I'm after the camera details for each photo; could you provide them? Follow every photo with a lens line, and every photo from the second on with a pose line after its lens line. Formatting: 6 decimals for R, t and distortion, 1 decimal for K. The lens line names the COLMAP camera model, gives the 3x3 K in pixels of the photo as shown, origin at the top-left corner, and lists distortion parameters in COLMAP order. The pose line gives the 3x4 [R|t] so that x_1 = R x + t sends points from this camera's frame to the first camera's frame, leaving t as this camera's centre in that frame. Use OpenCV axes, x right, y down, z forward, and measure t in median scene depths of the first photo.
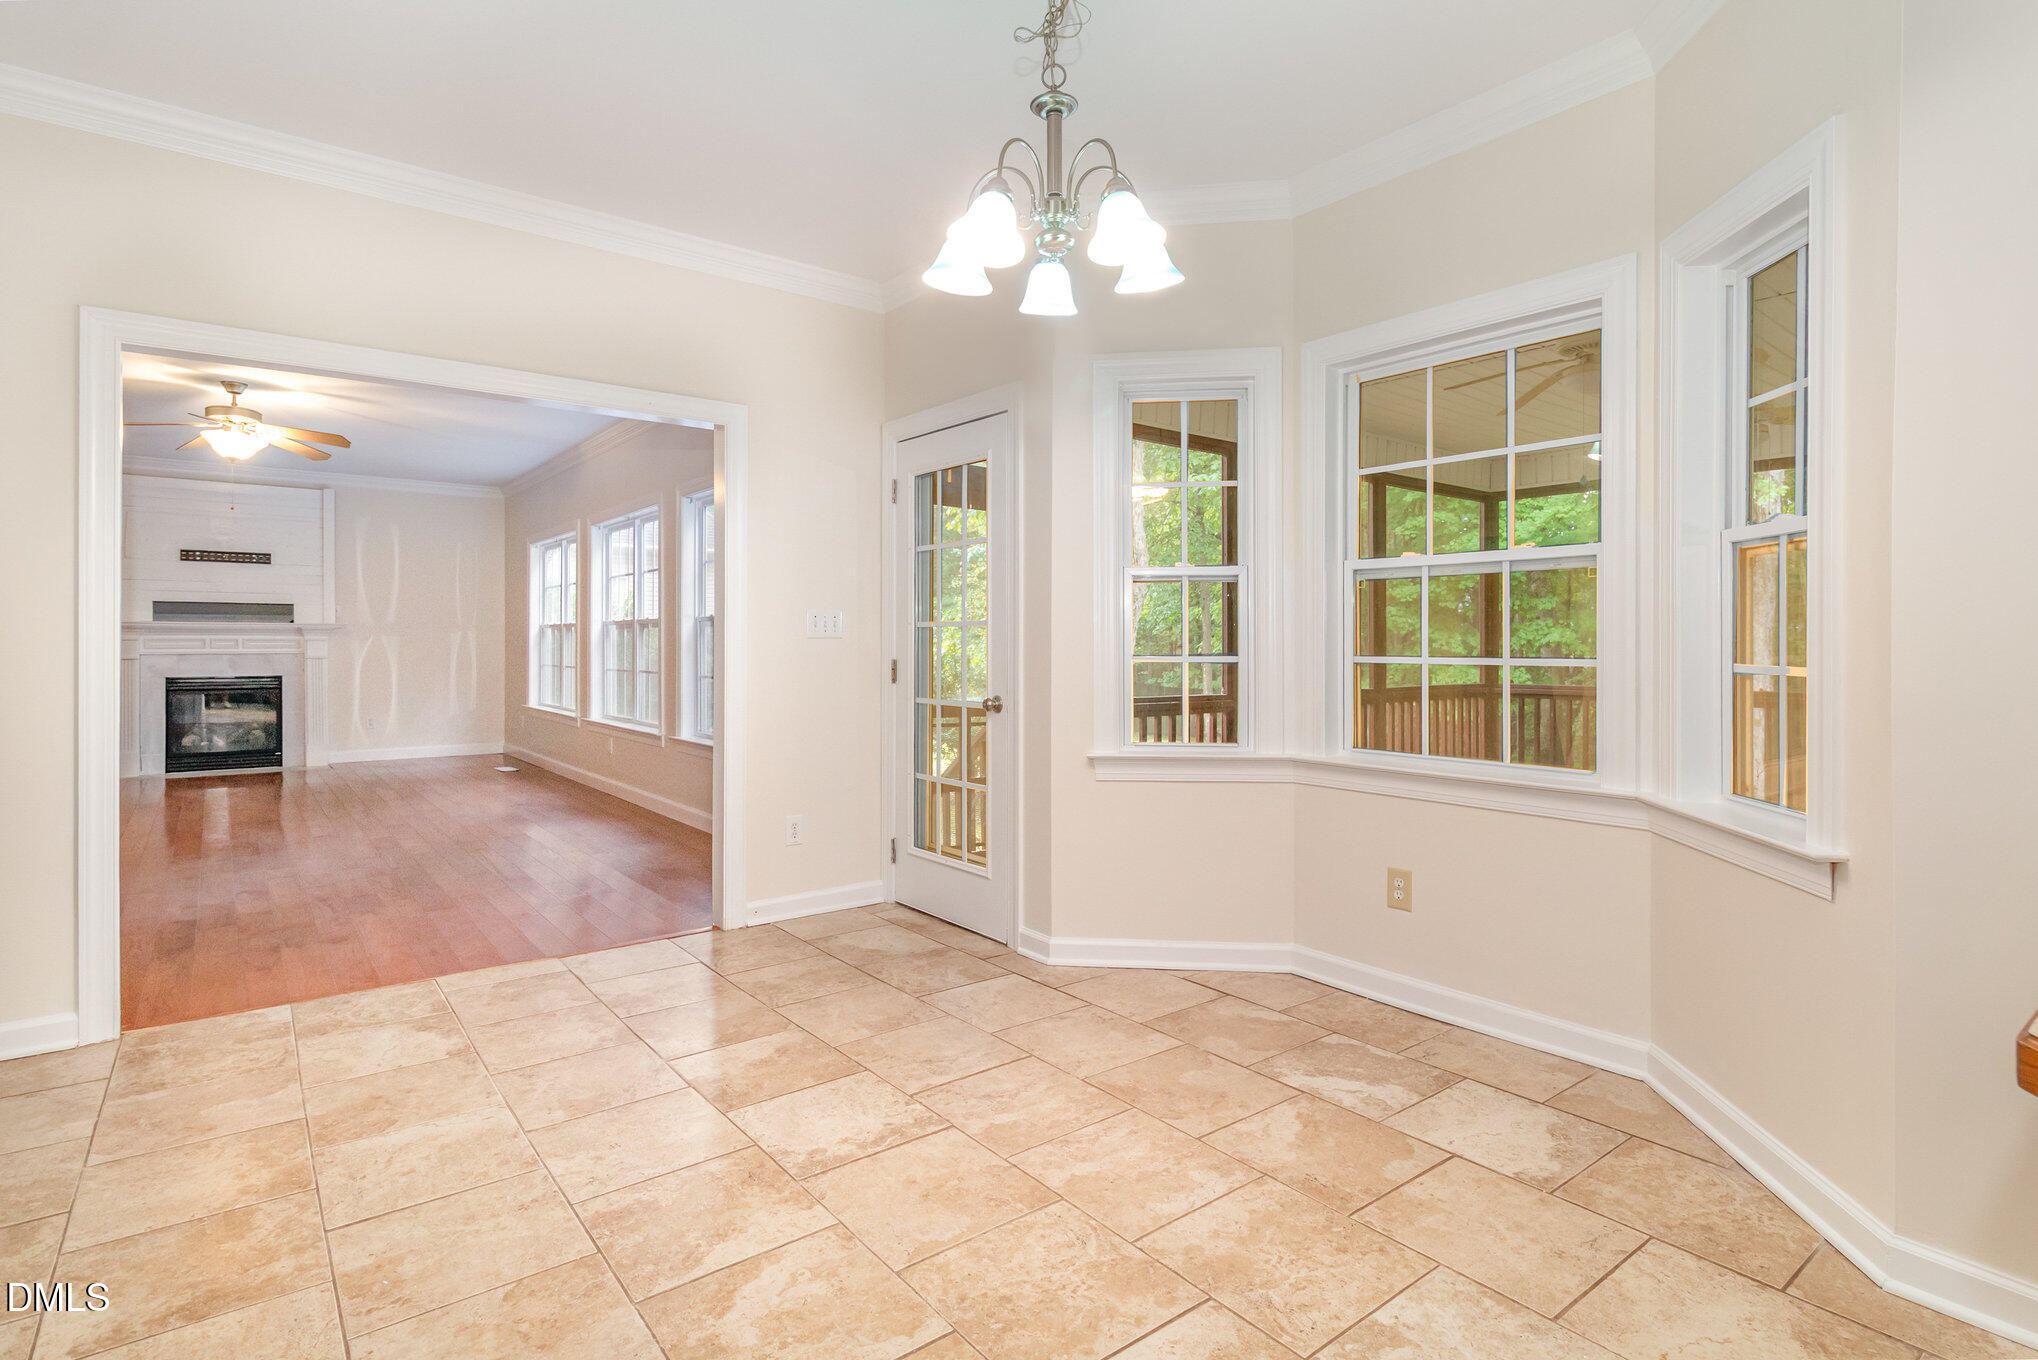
lens RADIAL K [[1028.0, 0, 1027.6], [0, 1028.0, 636.3], [0, 0, 1]] dist [-0.002765, -0.000998]
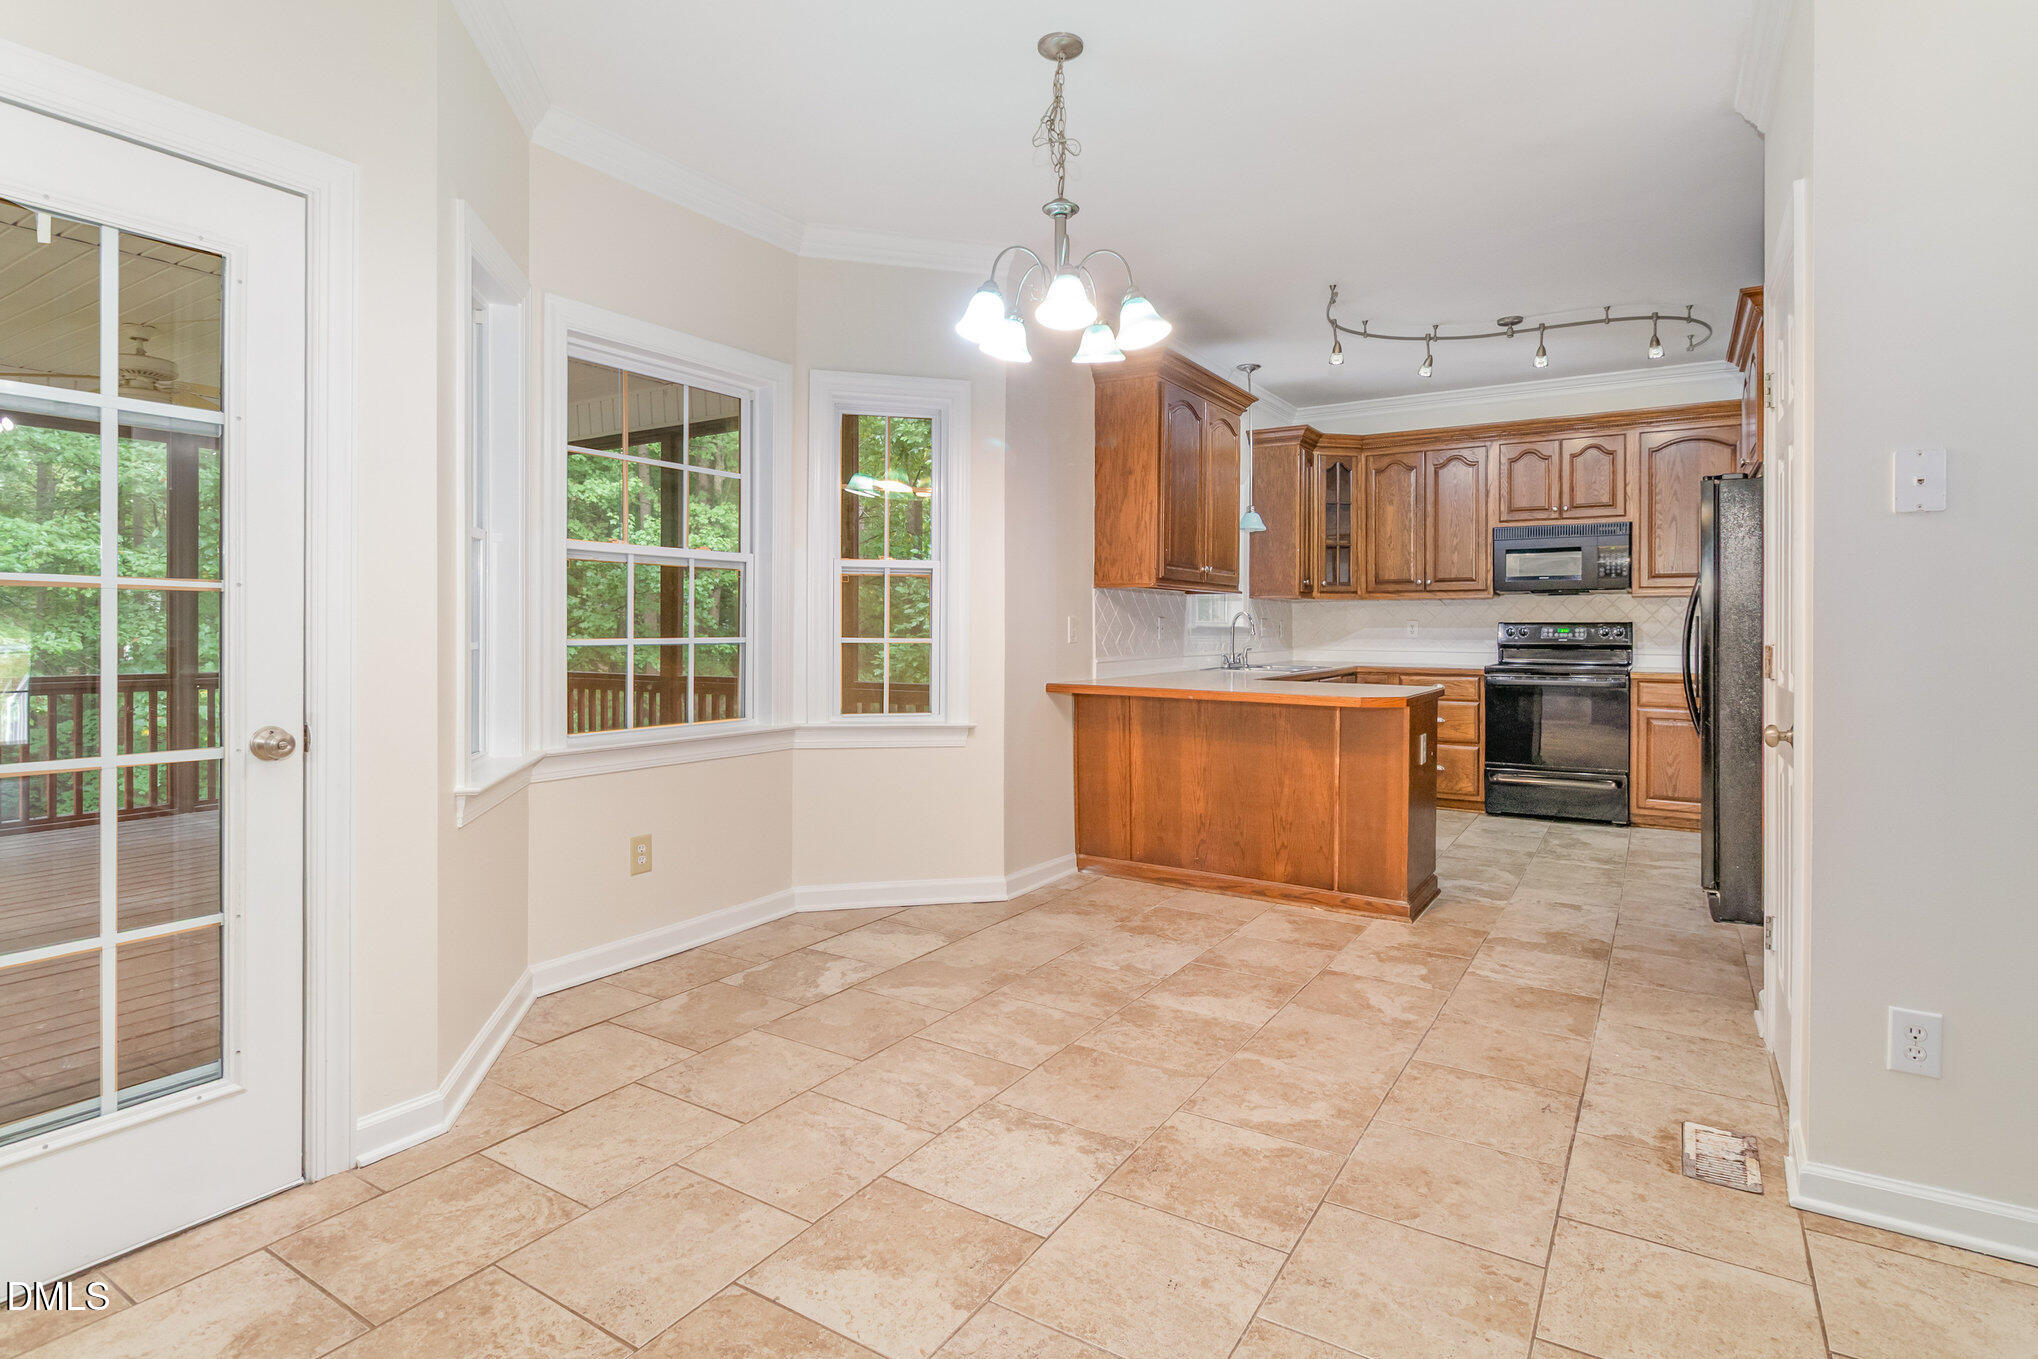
lens RADIAL K [[1028.0, 0, 1027.6], [0, 1028.0, 635.8], [0, 0, 1]] dist [-0.002765, -0.000998]
pose [[-0.336932, -0.012592, 0.941445, -0.987229], [-0.008864, 0.999909, 0.010202, 0.004446], [-0.941487, -0.004908, -0.337013, 1.245085]]
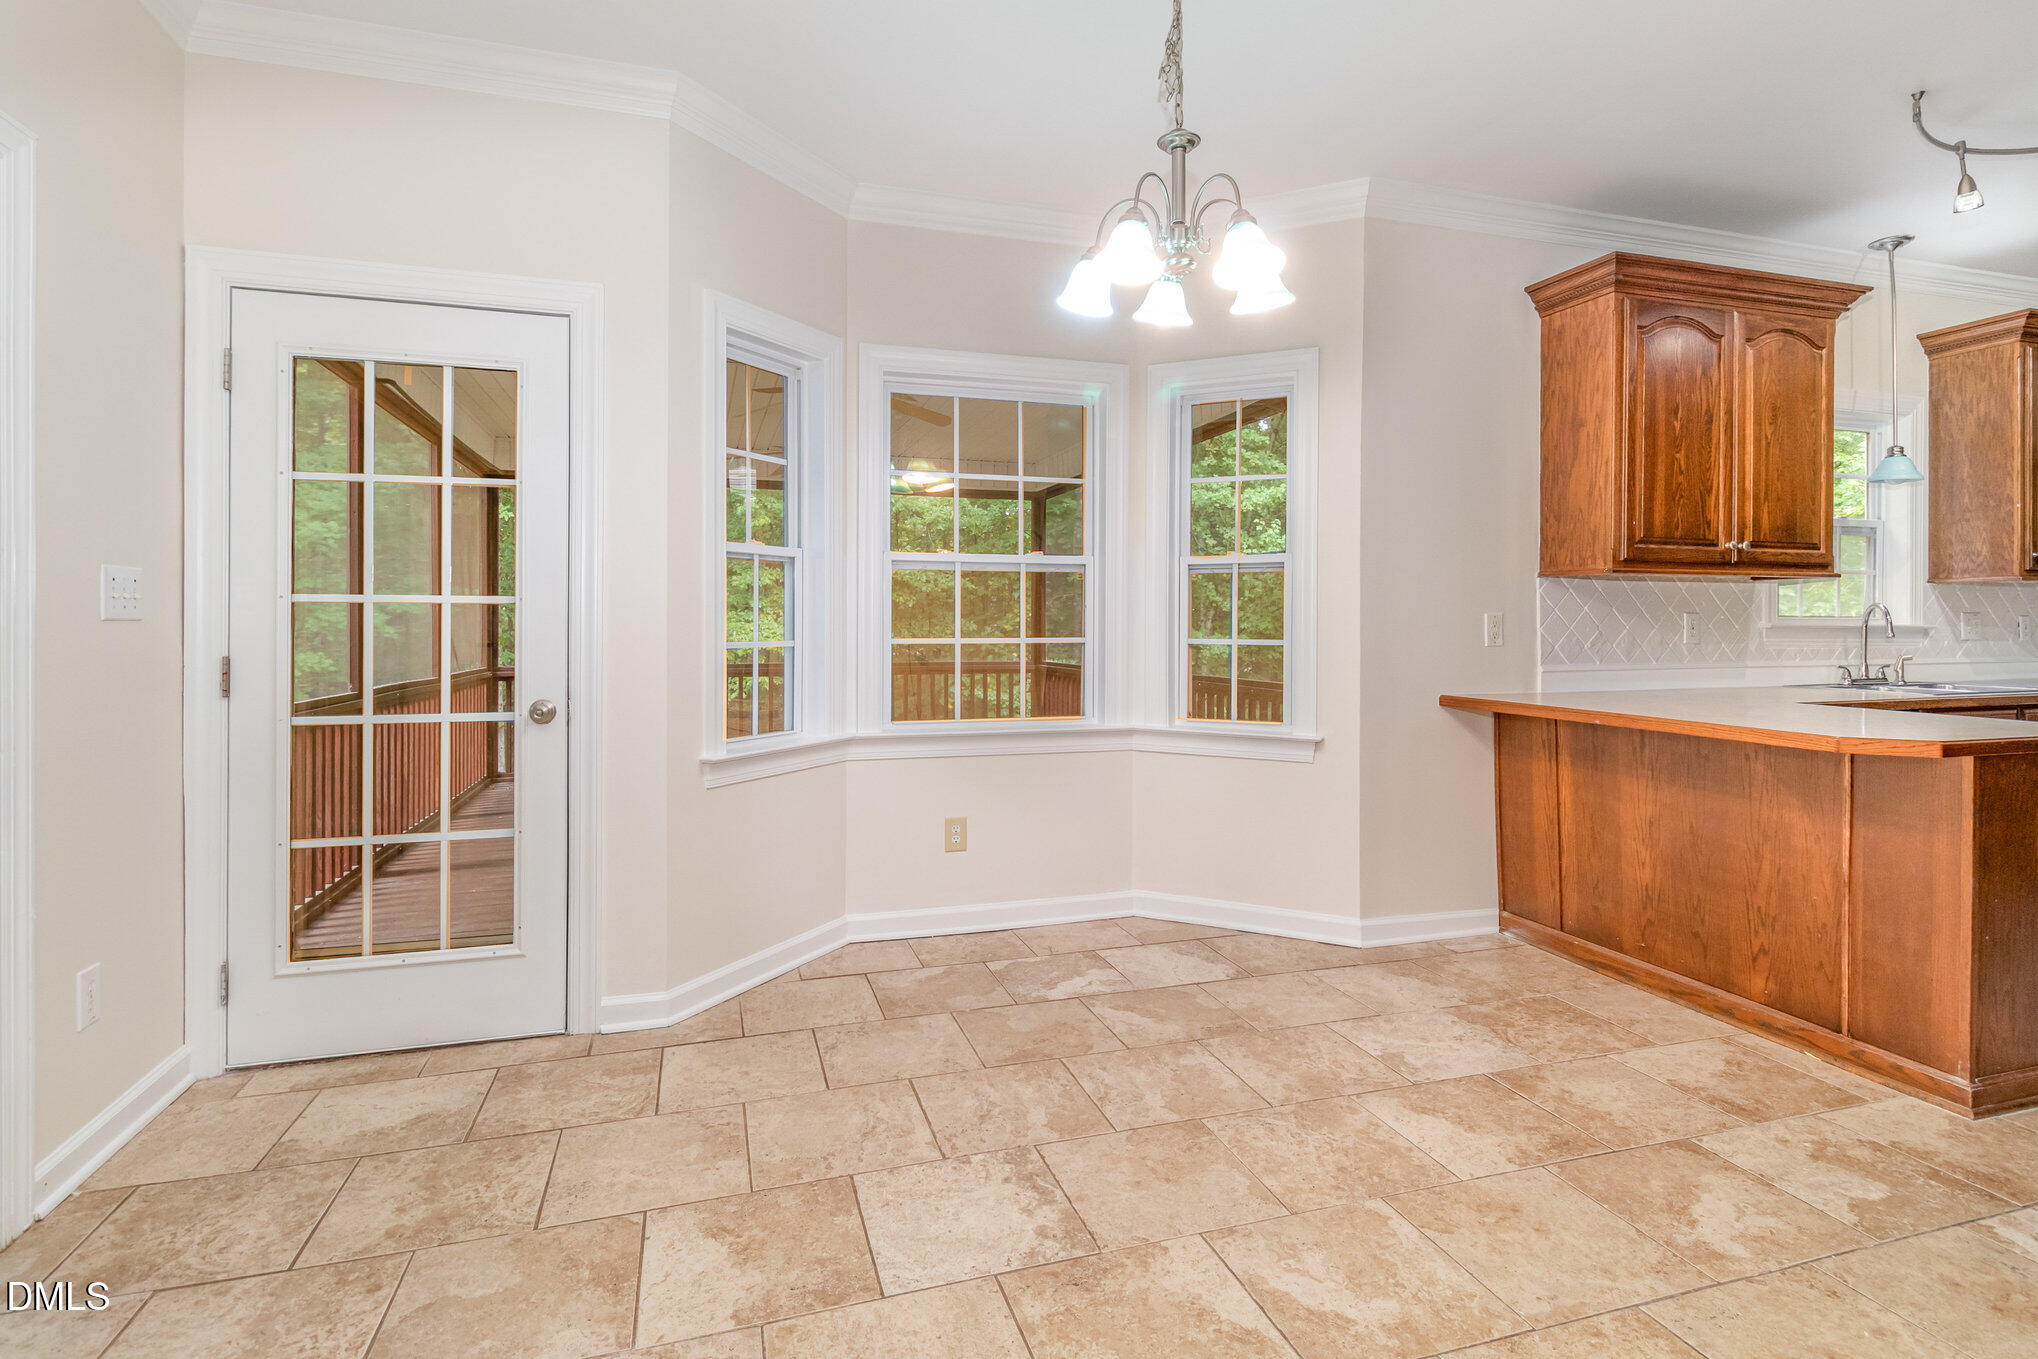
lens RADIAL K [[1019.4, 0, 1024.2], [0, 1019.4, 627.2], [0, 0, 1]] dist [-0.001344, -0.001451]
pose [[0.354554, -0.005288, 0.935021, -0.891369], [-0.003605, 0.999969, 0.007022, -0.000380], [-0.935029, -0.005860, 0.354524, 0.649218]]
